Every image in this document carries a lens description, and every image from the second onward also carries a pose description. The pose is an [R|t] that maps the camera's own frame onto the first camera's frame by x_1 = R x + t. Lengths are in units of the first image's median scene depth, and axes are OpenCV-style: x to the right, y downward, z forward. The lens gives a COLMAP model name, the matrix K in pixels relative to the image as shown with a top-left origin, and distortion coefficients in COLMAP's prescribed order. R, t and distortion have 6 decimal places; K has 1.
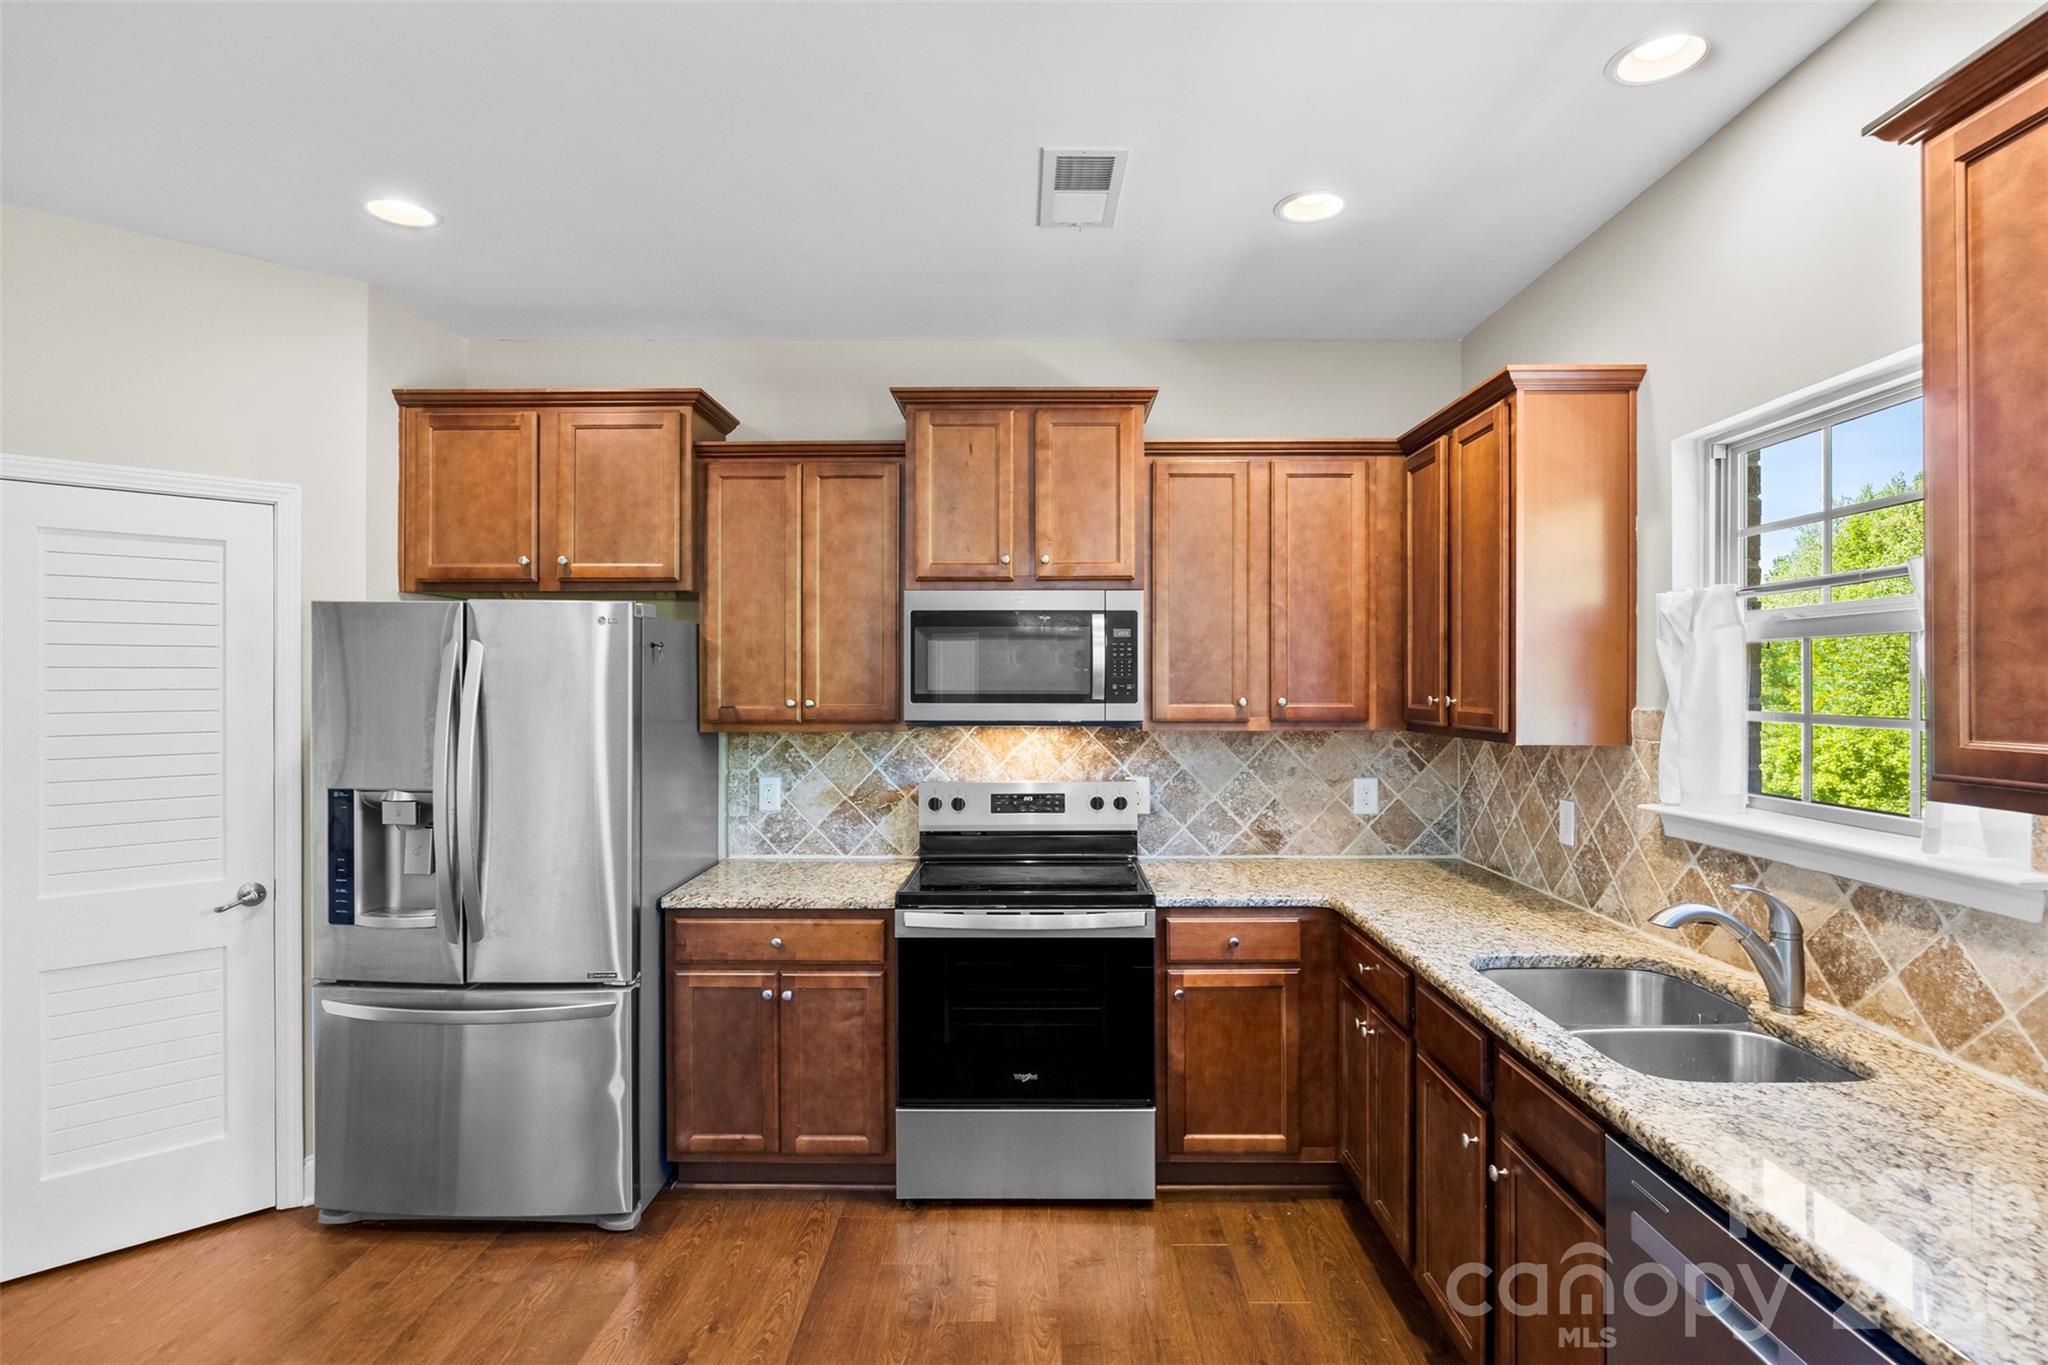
lens RADIAL K [[1030.6, 0, 1024.0], [0, 1030.6, 682.5], [0, 0, 1]] dist [-0.000589, -0.000097]
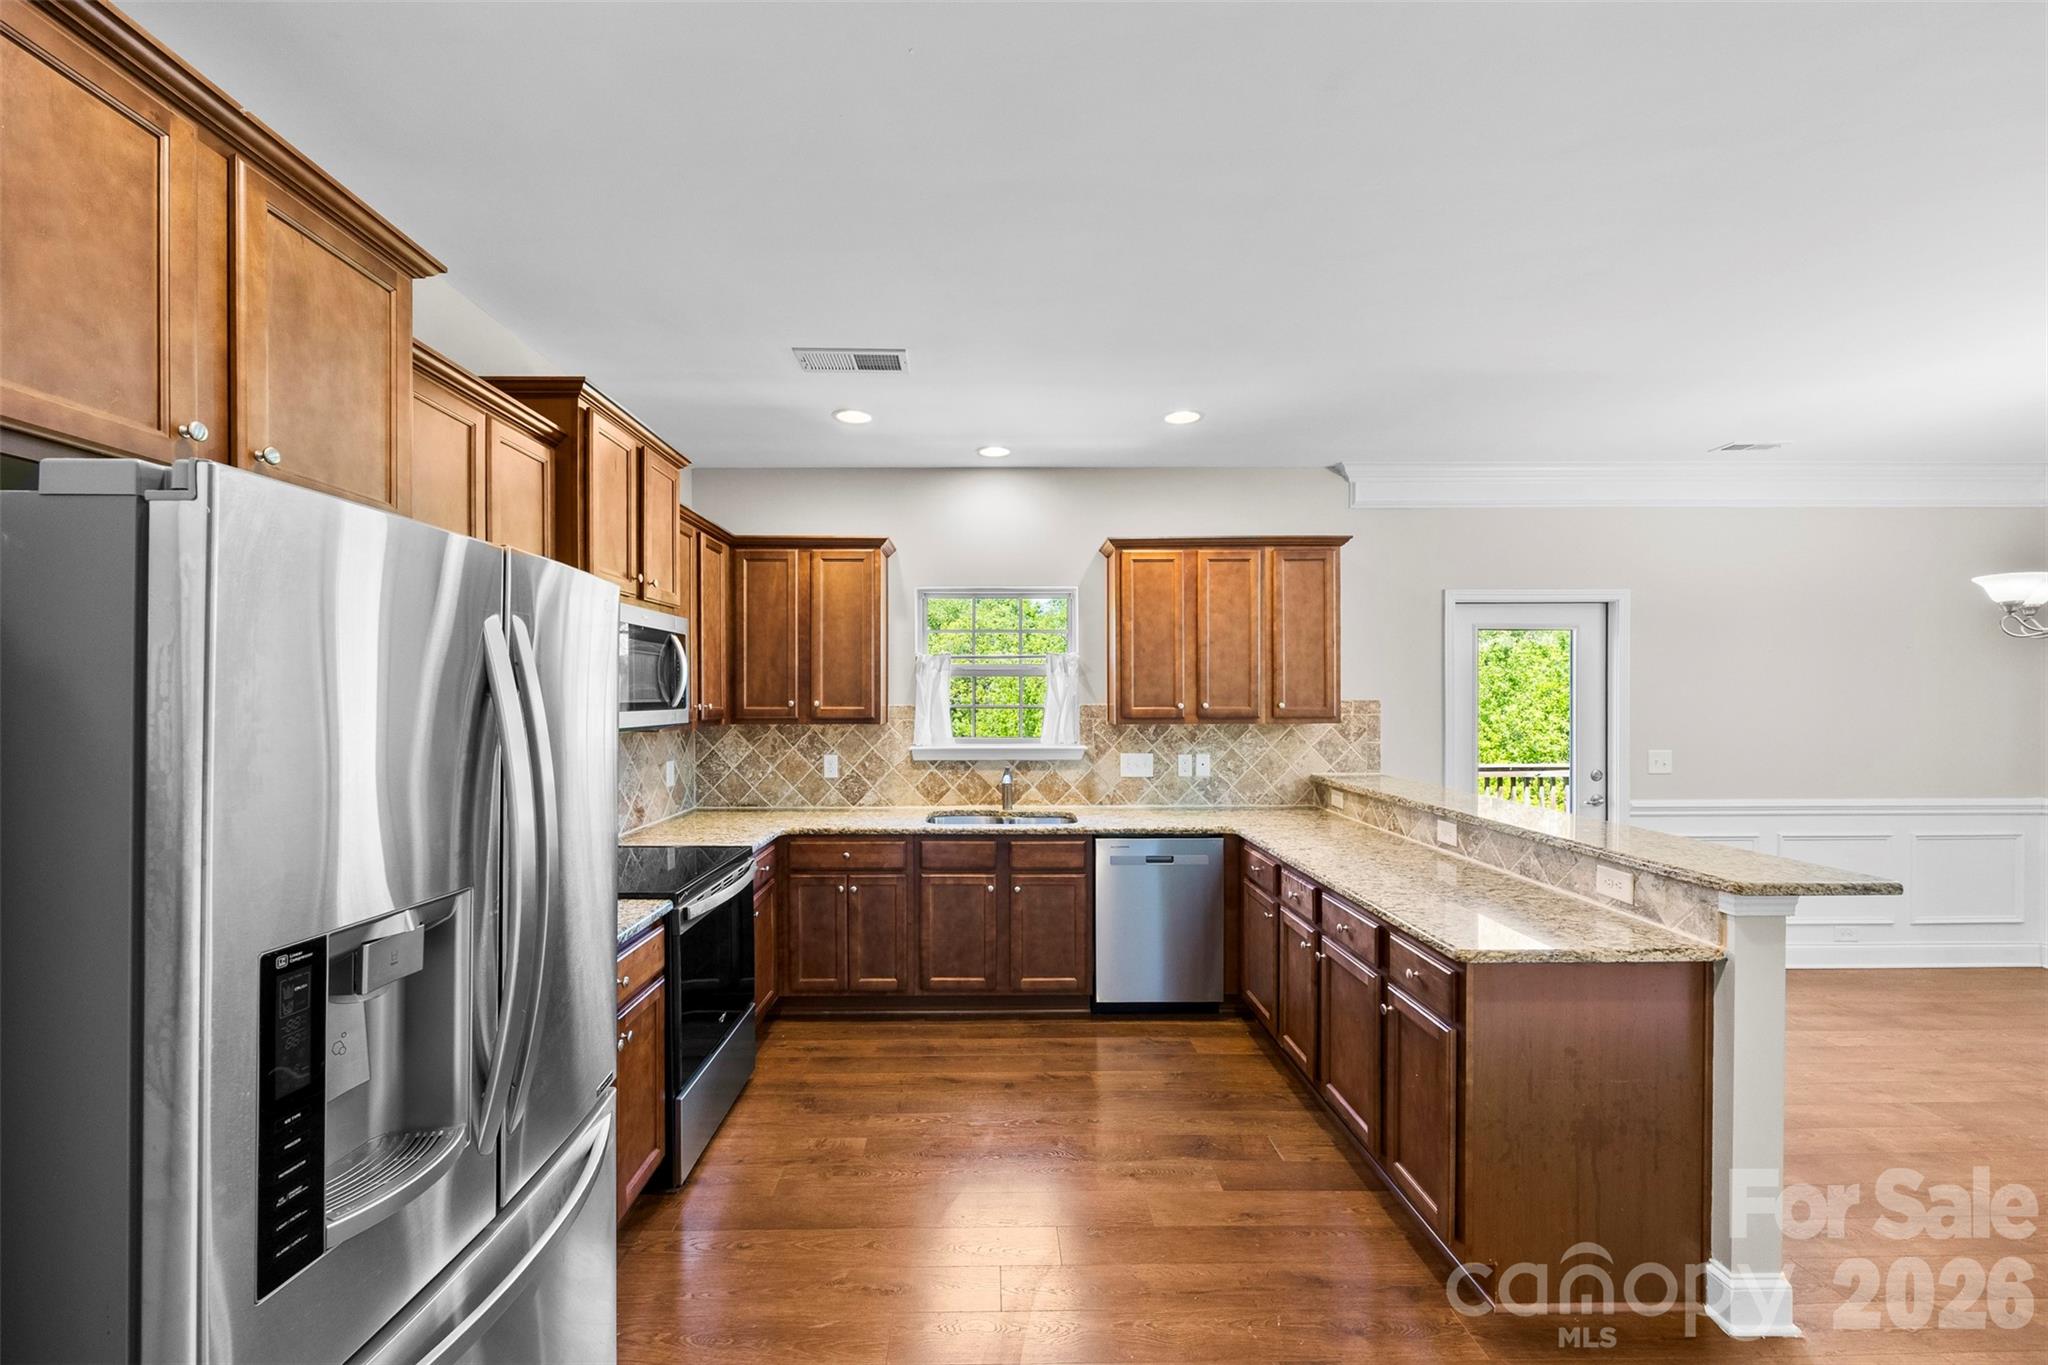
lens RADIAL K [[789.5, 0, 995.4], [0, 789.5, 702.8], [0, 0, 1]] dist [-0.015830, -0.000129]
pose [[-0.012017, -0.008444, 0.999892, -0.854285], [0.000801, 0.999964, 0.008454, 0.005080], [-0.999927, 0.000903, -0.012009, 0.640185]]
